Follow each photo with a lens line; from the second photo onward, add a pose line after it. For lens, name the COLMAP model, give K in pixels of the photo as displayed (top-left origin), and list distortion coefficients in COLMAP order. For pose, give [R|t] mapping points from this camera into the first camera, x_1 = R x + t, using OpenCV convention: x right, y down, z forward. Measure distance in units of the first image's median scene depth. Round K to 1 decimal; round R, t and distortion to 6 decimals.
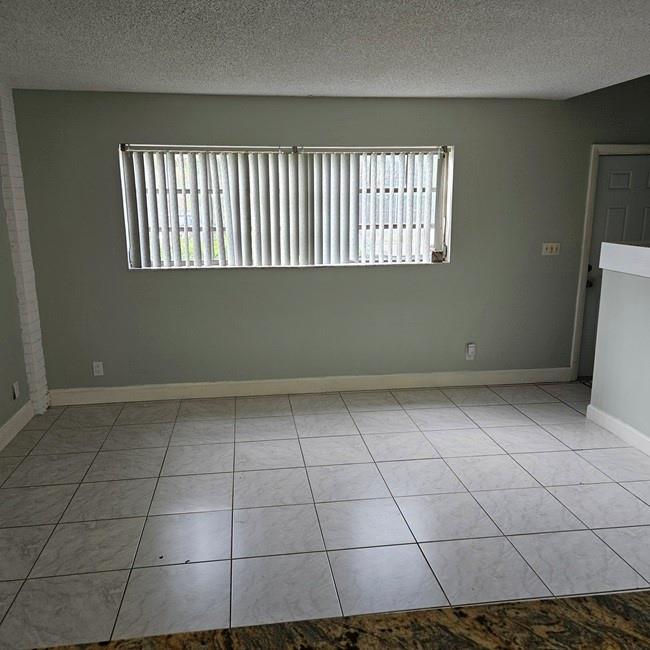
lens RADIAL K [[554.6, 0, 310.2], [0, 554.6, 325.6], [0, 0, 1]] dist [0.070761, -0.114651]
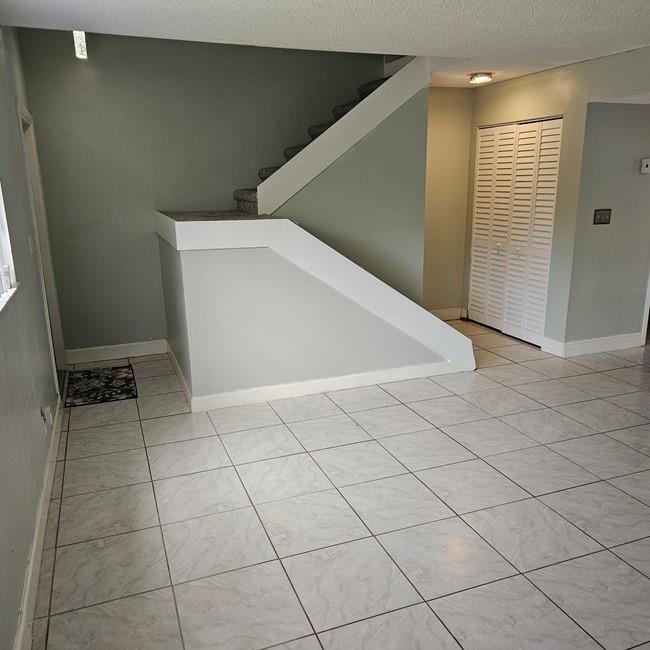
lens RADIAL K [[574.2, 0, 323.9], [0, 574.2, 313.7], [0, 0, 1]] dist [0.047179, -0.082871]
pose [[-0.229017, -0.210639, 0.950359, -0.441943], [0.224050, 0.938688, 0.262044, -0.197546], [-0.947287, 0.272940, -0.167781, 0.957588]]
